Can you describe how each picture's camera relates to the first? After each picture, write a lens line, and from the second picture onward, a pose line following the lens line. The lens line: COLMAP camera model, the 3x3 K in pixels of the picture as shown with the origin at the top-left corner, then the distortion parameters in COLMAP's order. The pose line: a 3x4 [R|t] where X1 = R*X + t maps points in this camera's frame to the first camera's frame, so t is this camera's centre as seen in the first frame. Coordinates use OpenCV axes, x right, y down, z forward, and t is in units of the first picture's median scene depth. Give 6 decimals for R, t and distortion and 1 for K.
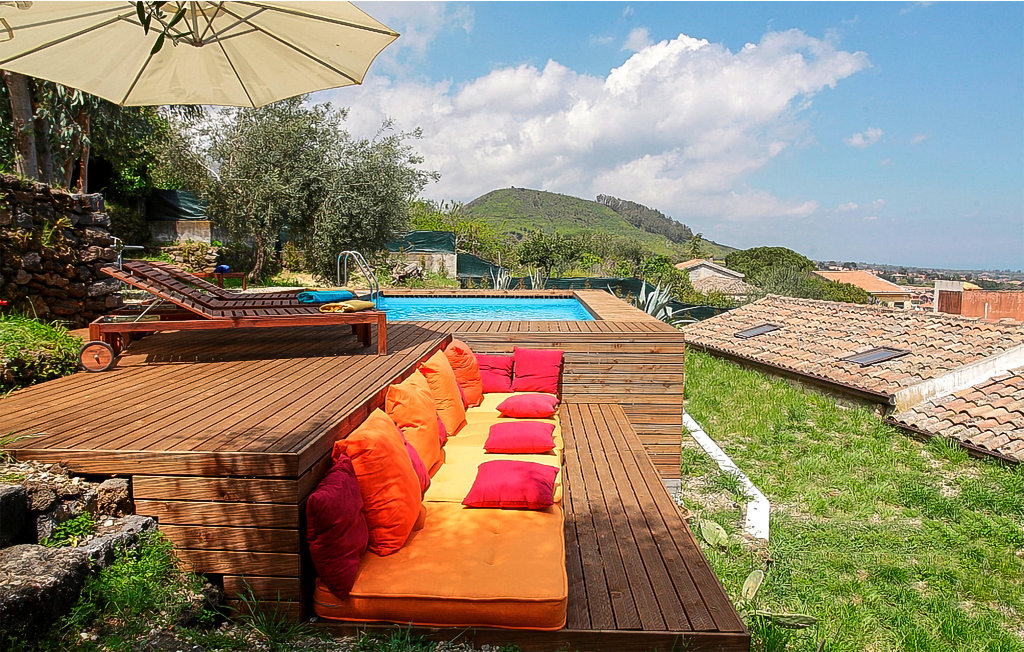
lens RADIAL K [[761.1, 0, 513.1], [0, 761.1, 327.7], [0, 0, 1]] dist [-0.017000, -0.002190]
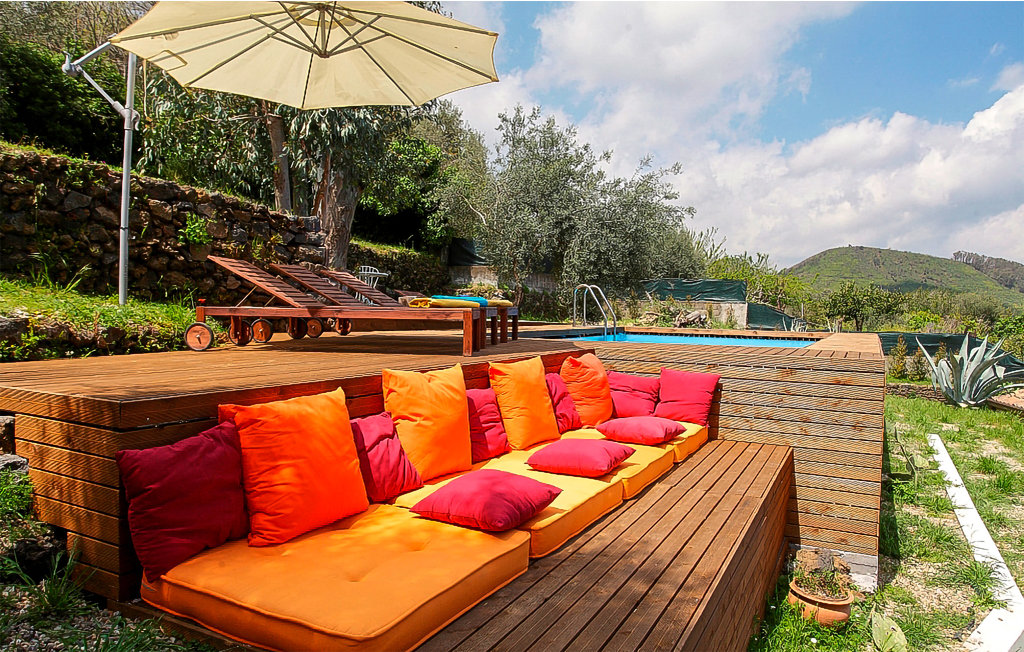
lens RADIAL K [[726.8, 0, 506.1], [0, 726.8, 319.6], [0, 0, 1]] dist [-0.048293, 0.050332]
pose [[0.894155, 0.020308, -0.447296, 0.074119], [-0.062058, 0.994950, -0.078882, 0.016850], [0.443436, 0.098291, 0.890900, 0.068679]]
